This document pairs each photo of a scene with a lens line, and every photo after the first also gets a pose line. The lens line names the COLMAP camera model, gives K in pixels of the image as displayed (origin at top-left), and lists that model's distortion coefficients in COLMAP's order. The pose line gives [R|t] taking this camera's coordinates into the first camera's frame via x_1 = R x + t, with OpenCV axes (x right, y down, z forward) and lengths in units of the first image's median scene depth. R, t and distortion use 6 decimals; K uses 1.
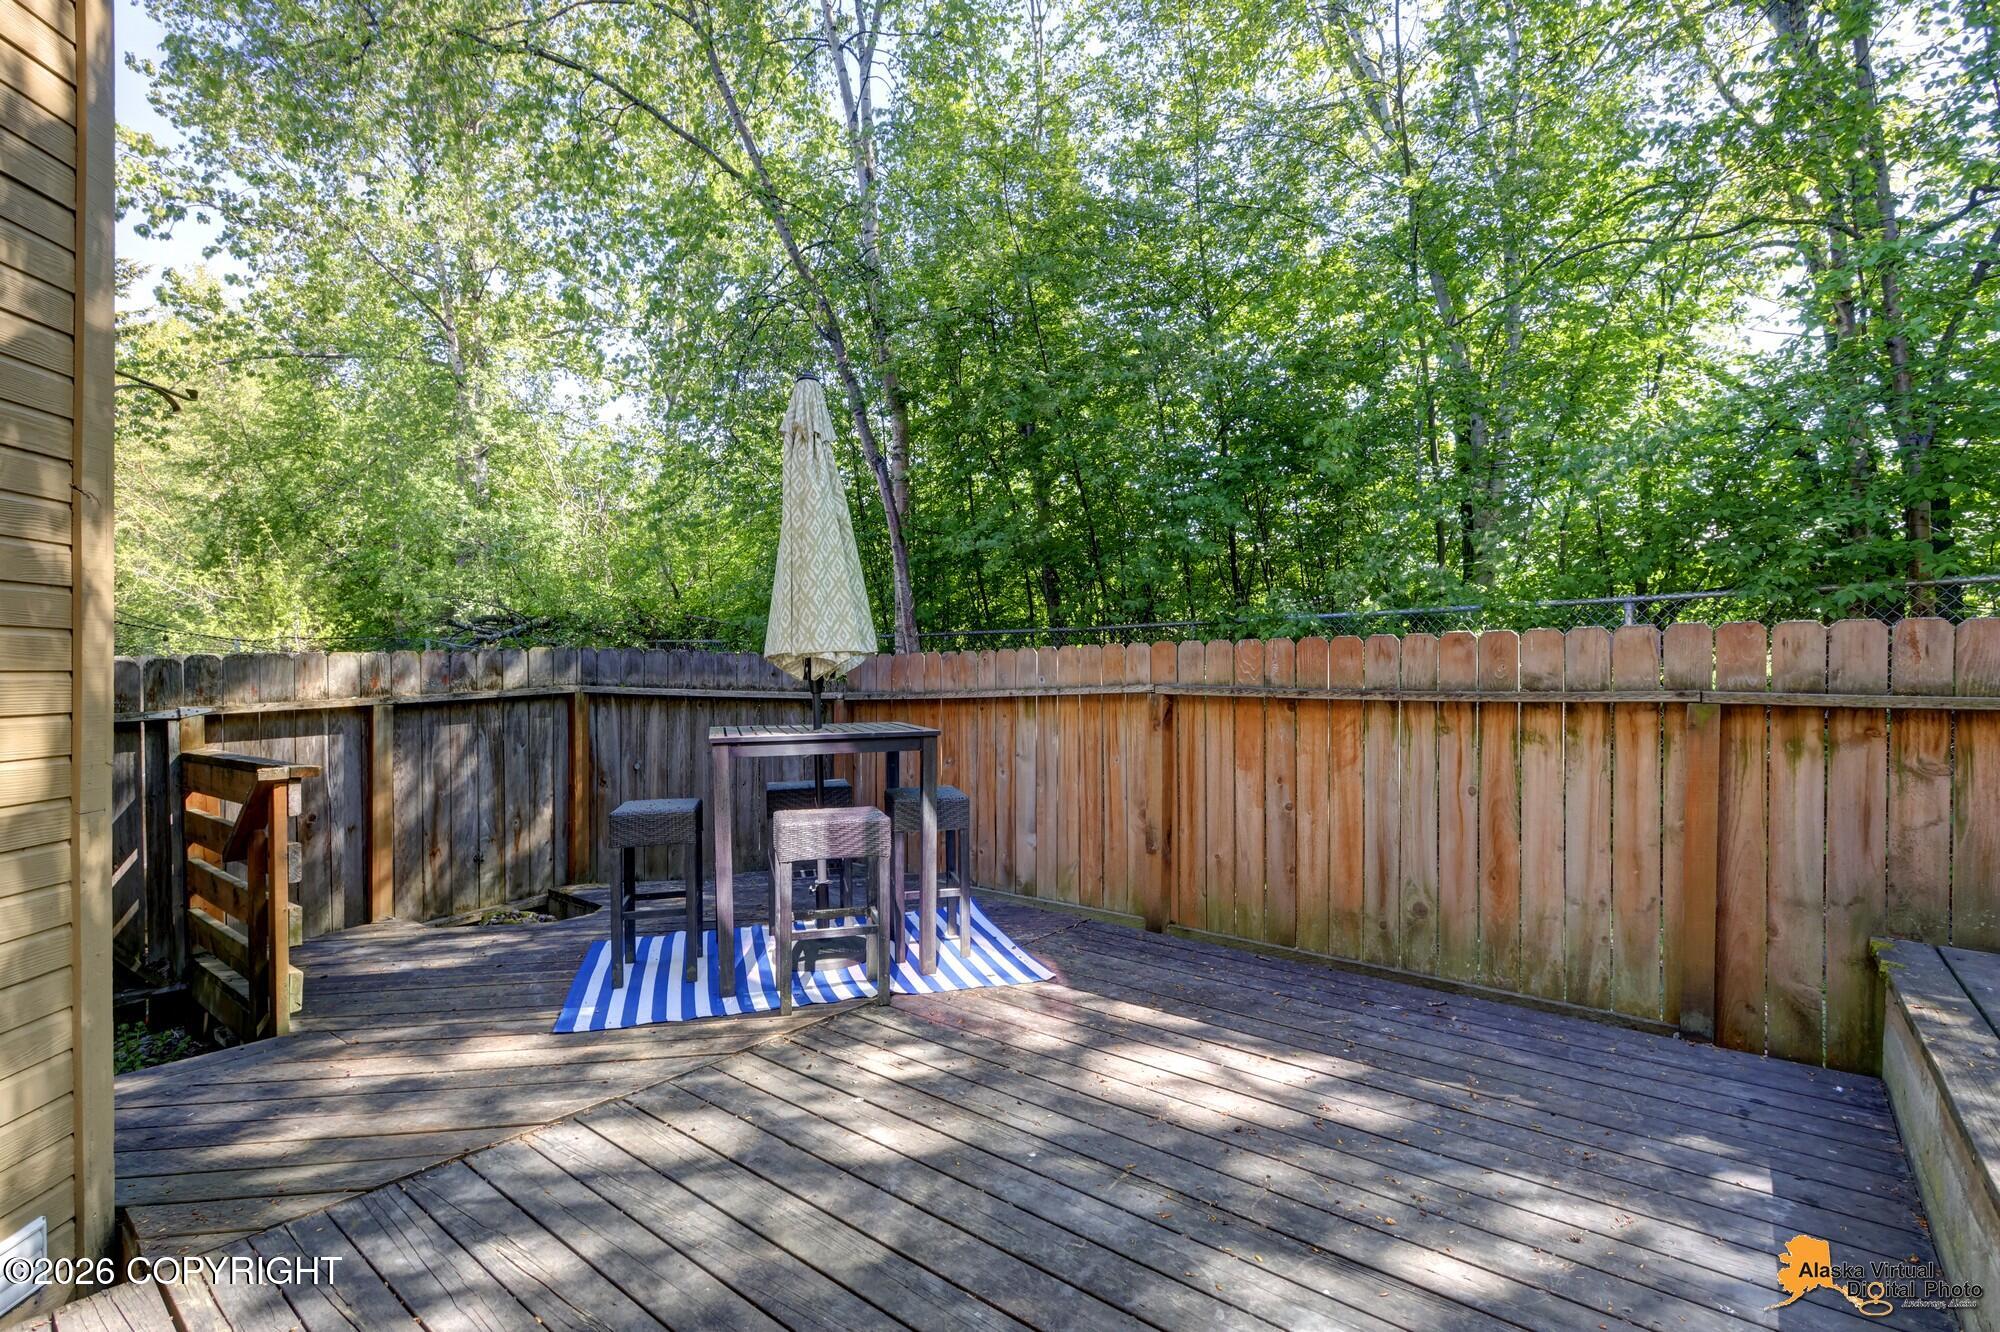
lens RADIAL K [[953.6, 0, 1000.0], [0, 953.6, 674.3], [0, 0, 1]] dist [0.007534, -0.004033]
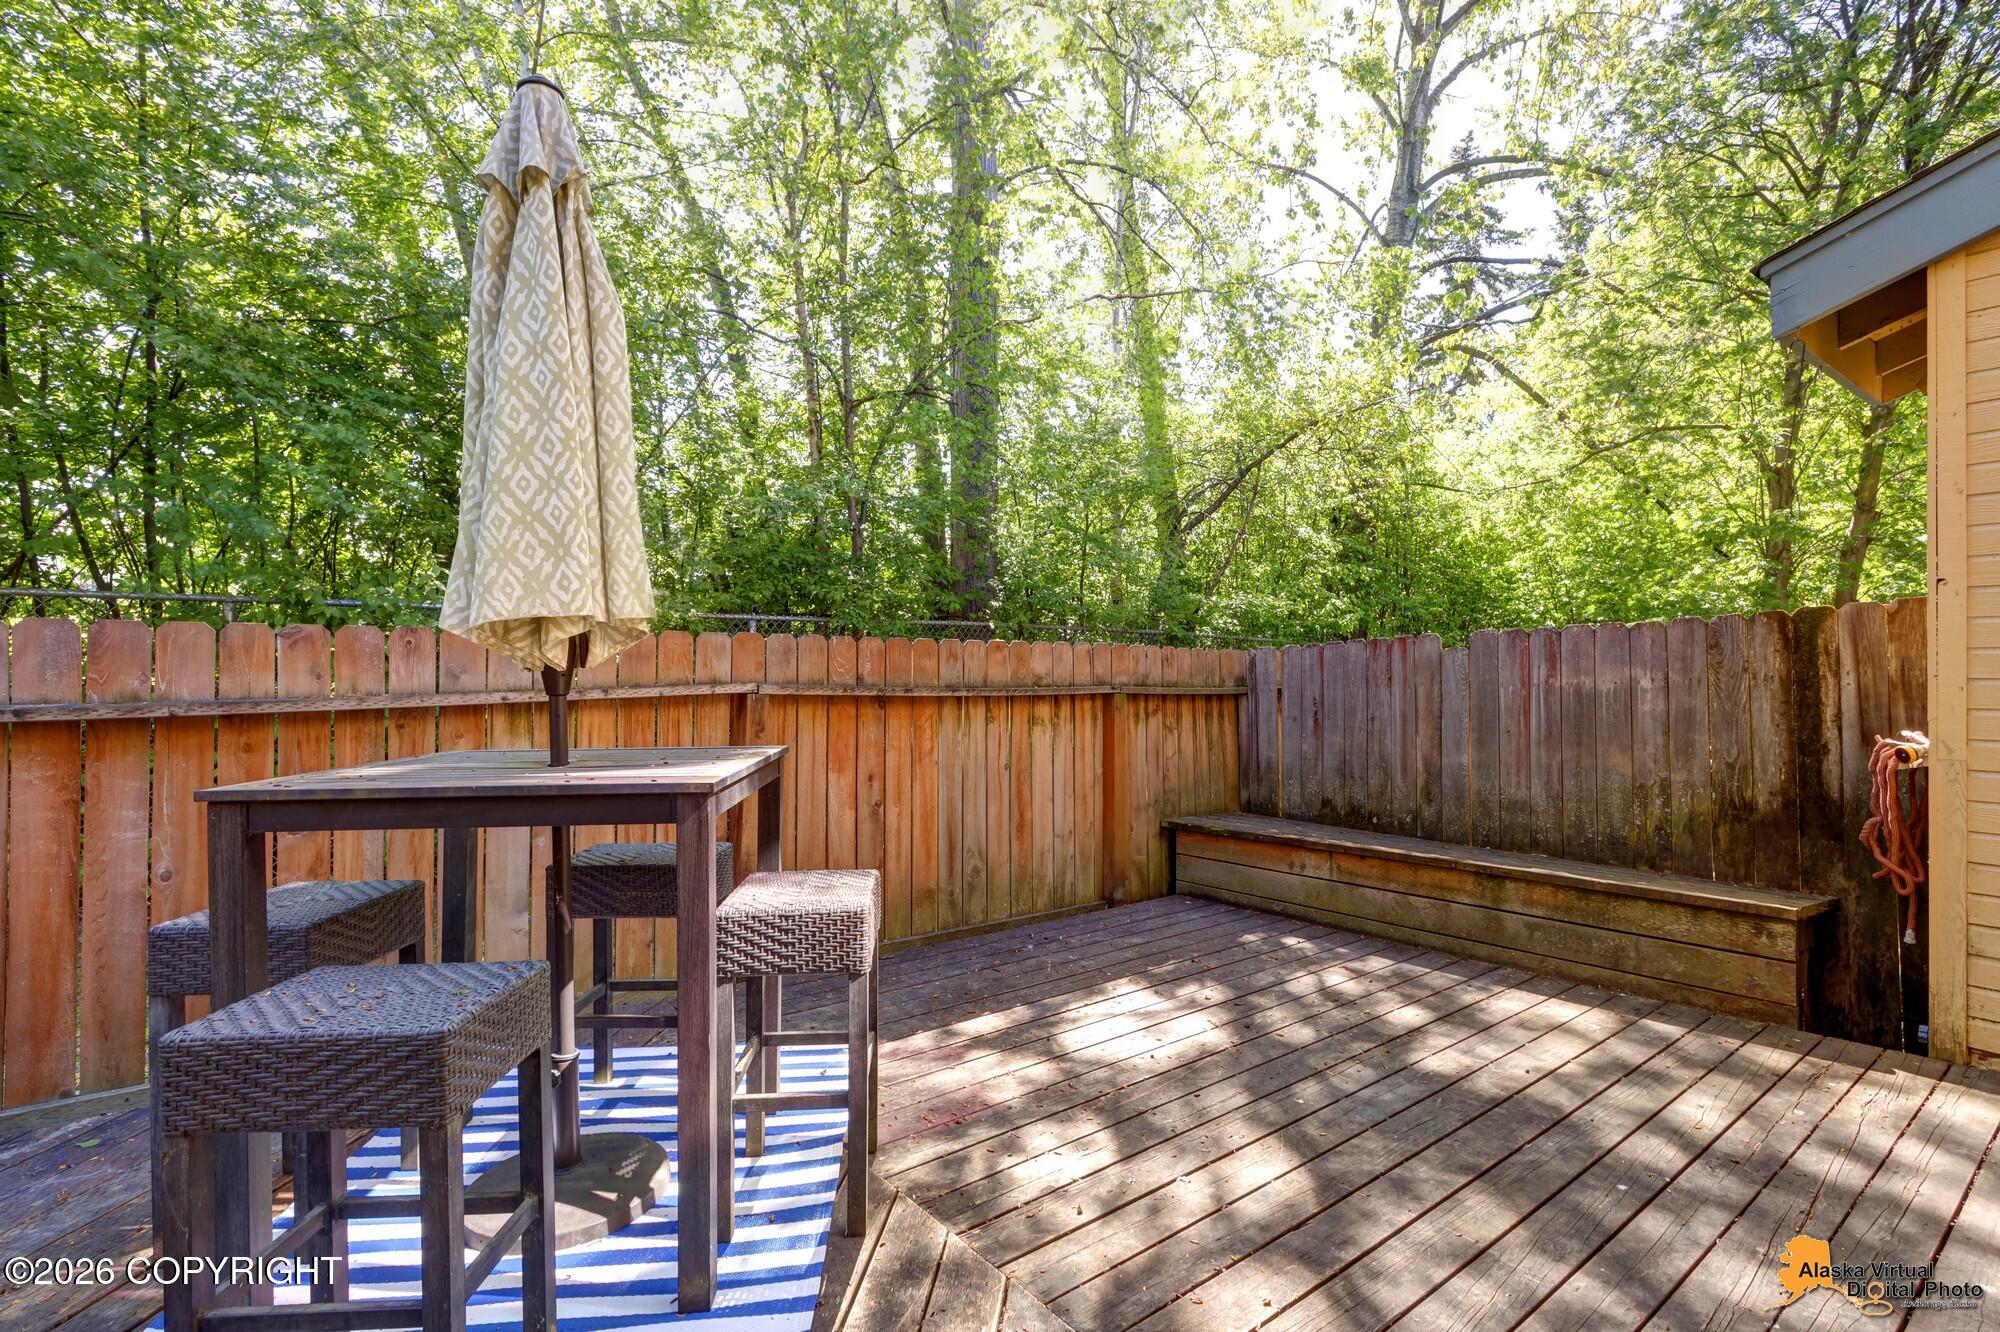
lens RADIAL K [[953.6, 0, 1004.1], [0, 953.6, 678.5], [0, 0, 1]] dist [0.007534, -0.004033]
pose [[0.192218, 0.012059, 0.981278, -0.798423], [0.003248, 0.999911, -0.012924, 0.023195], [-0.981347, 0.005671, 0.192162, 0.804450]]
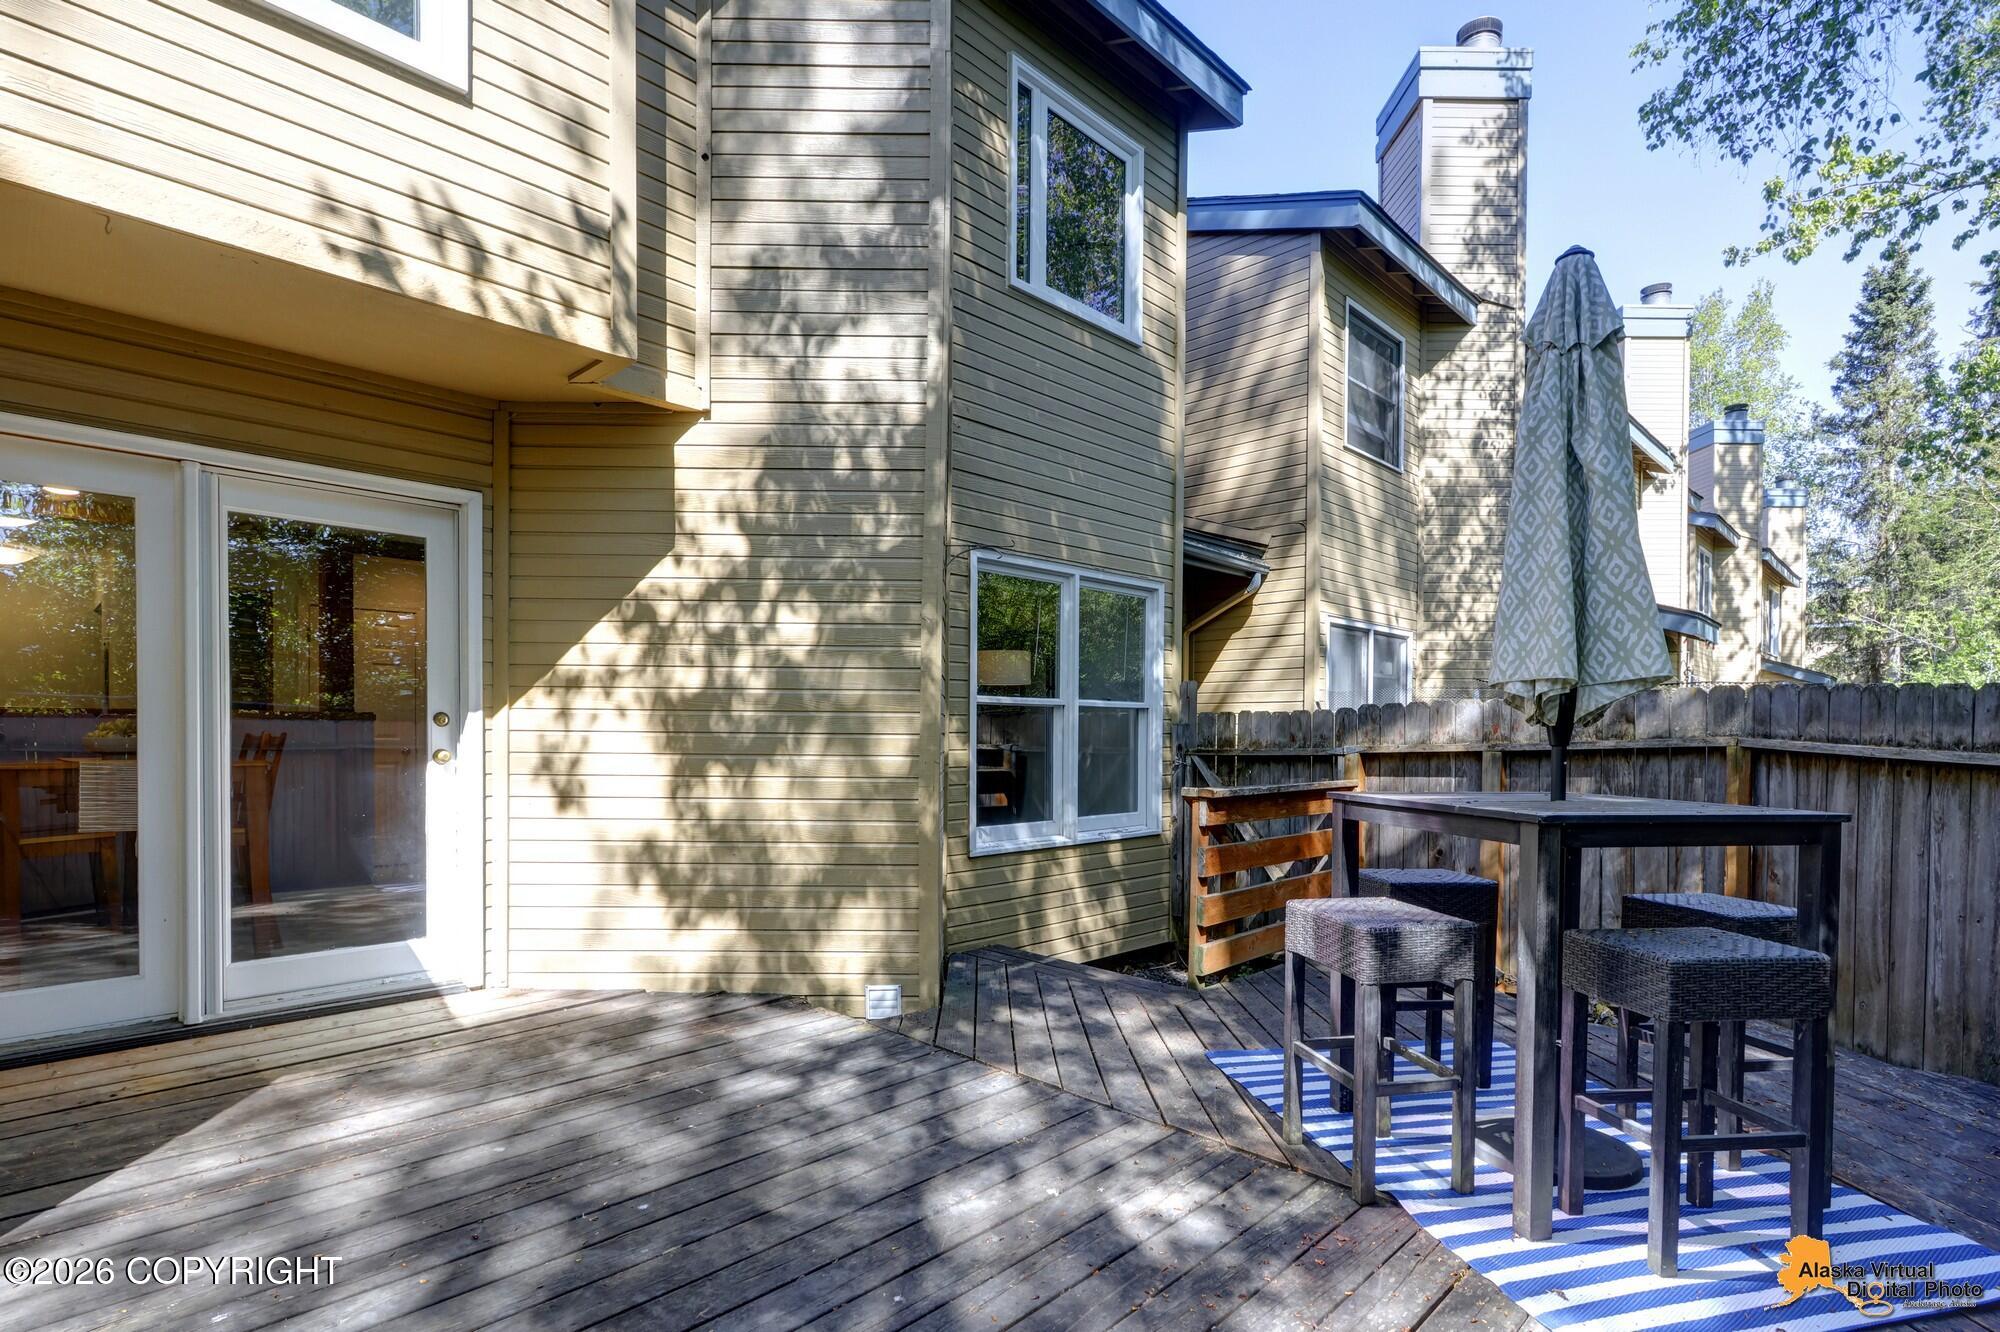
lens RADIAL K [[953.6, 0, 938.6], [0, 953.6, 724.4], [0, 0, 1]] dist [0.007534, -0.004033]
pose [[-0.109835, 0.004118, -0.993941, 0.607748], [-0.011564, 0.999918, 0.005420, 0.008541], [0.993883, 0.012089, -0.109778, 0.806730]]
